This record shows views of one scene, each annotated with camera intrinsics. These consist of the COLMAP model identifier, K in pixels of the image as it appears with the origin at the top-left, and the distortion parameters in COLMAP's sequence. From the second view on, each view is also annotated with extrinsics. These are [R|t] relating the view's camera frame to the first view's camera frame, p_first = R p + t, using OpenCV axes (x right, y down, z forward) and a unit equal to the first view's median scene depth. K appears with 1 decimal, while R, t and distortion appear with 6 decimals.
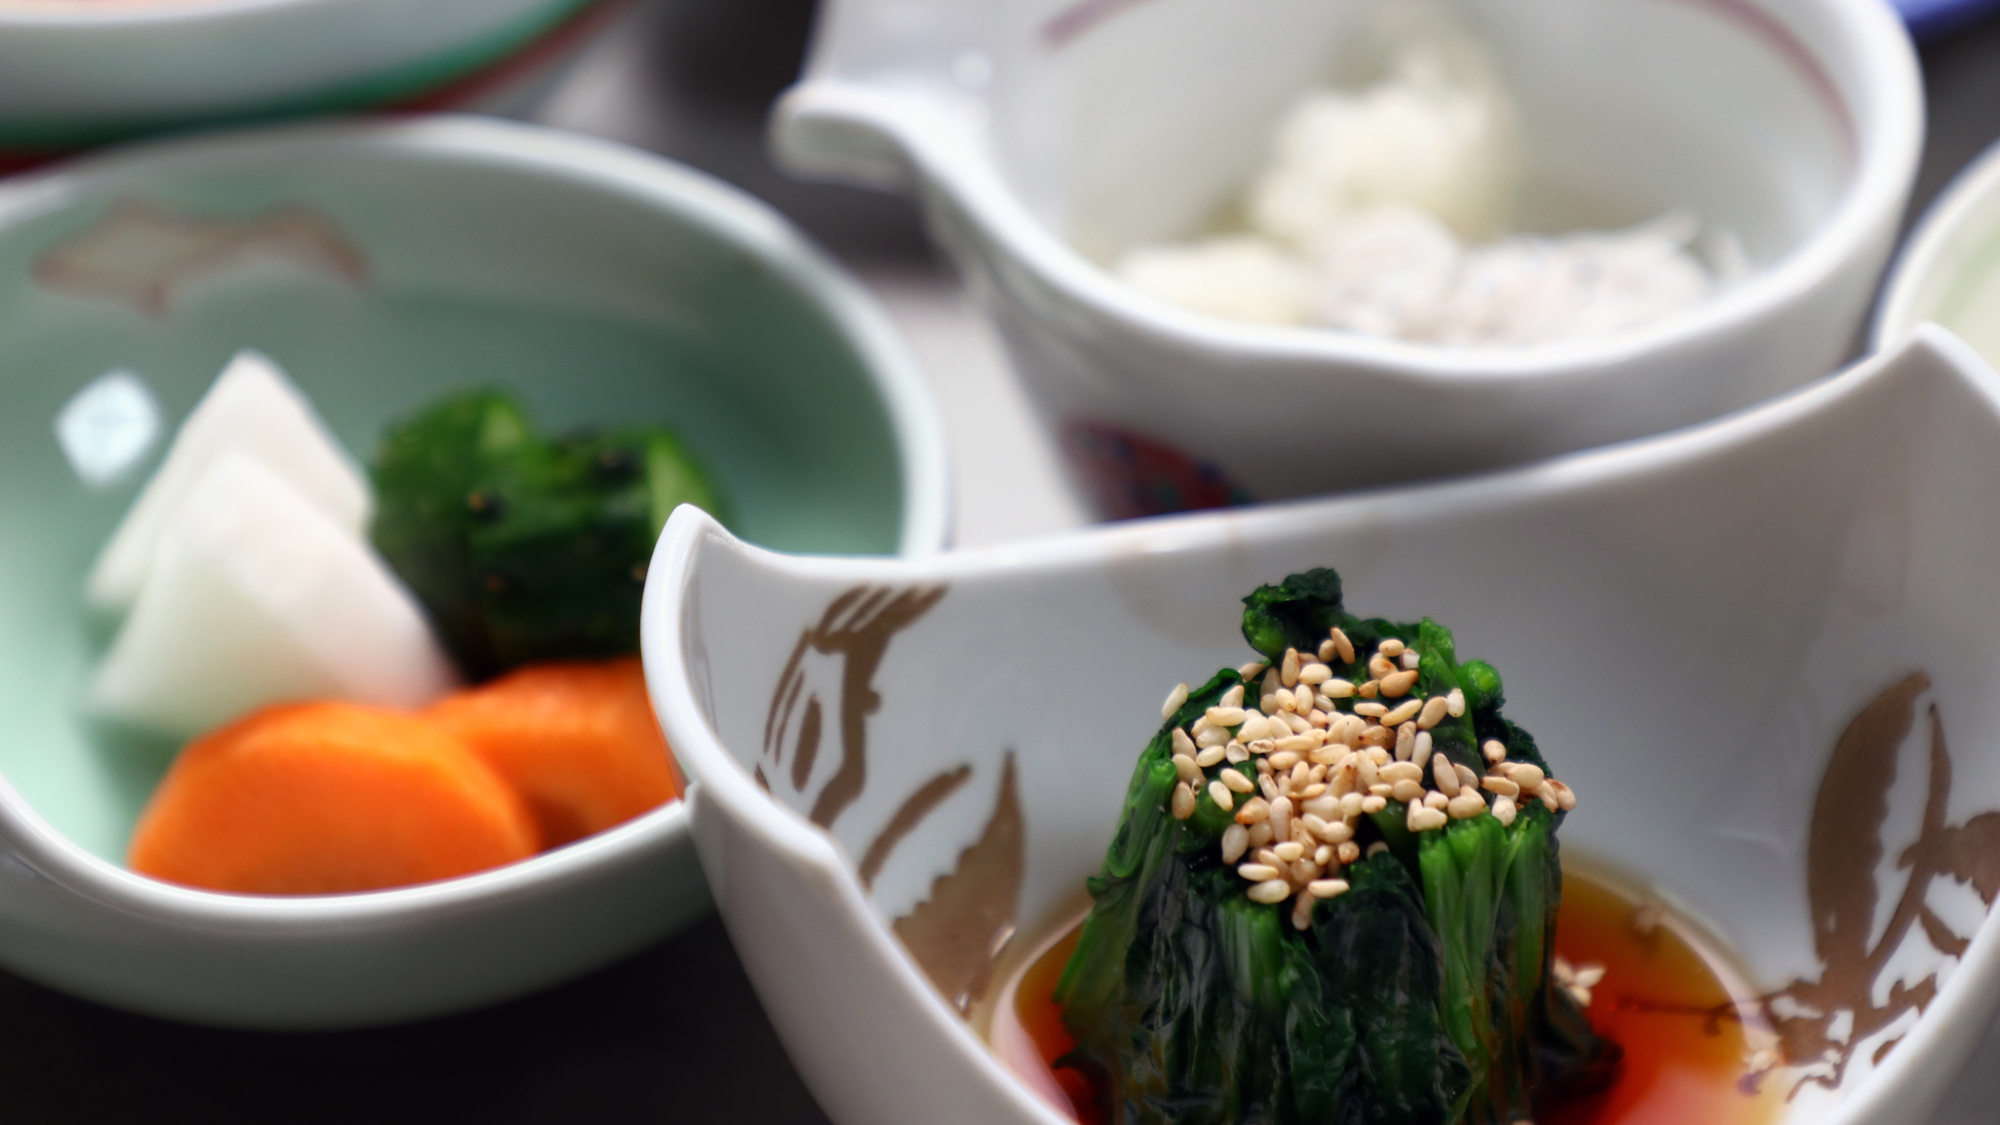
lens RADIAL K [[10478.1, 0, 1000.0], [0, 10478.1, 562.5], [0, 0, 1]] dist [-0.273435, 0.000000]
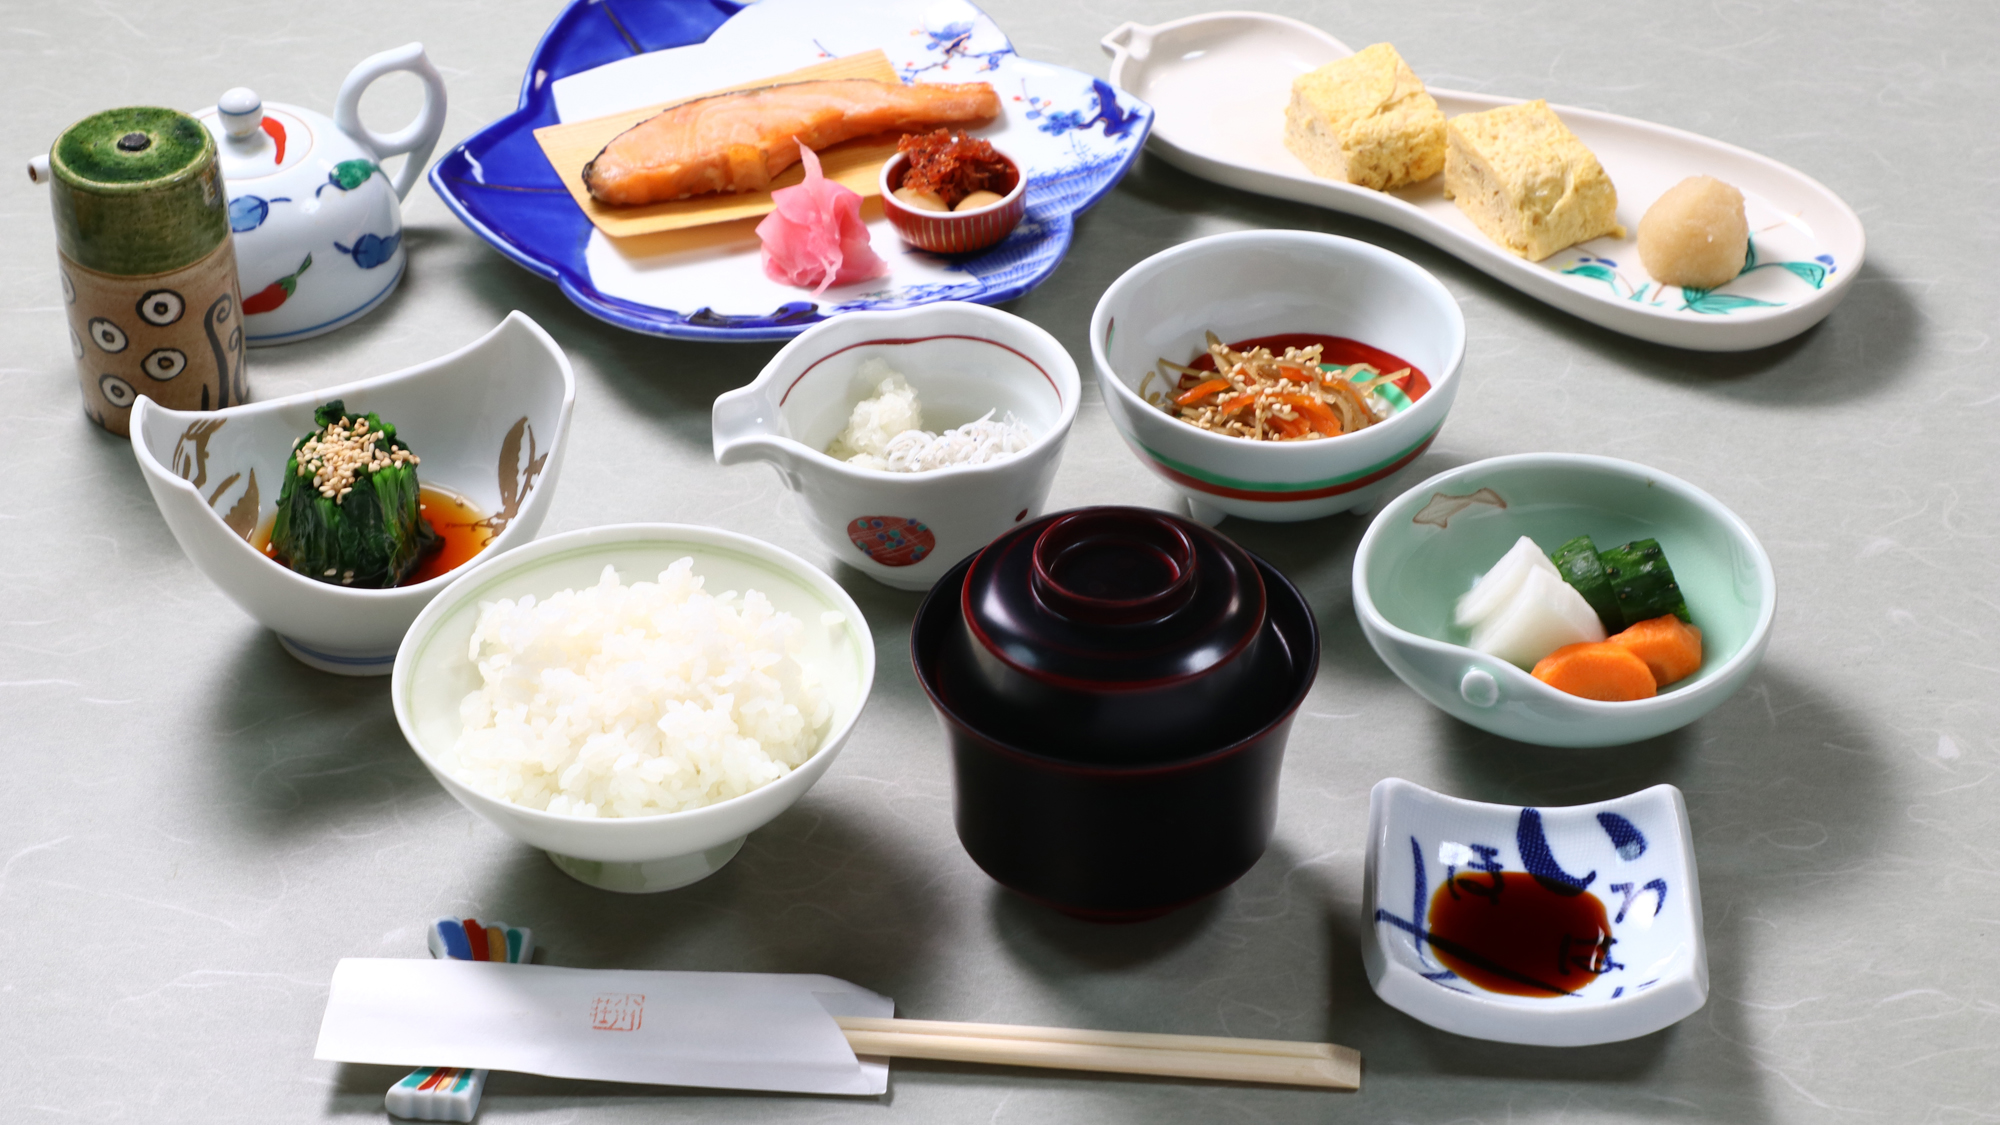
lens RADIAL K [[5531.3, 0, 1000.1], [0, 5531.3, 562.0], [0, 0, 1]] dist [-0.084747, 0.000000]
pose [[0.988965, -0.102296, 0.107164, 0.045892], [0.105260, 0.994193, -0.022359, 0.113507], [-0.104254, 0.033393, 0.993990, -0.760080]]
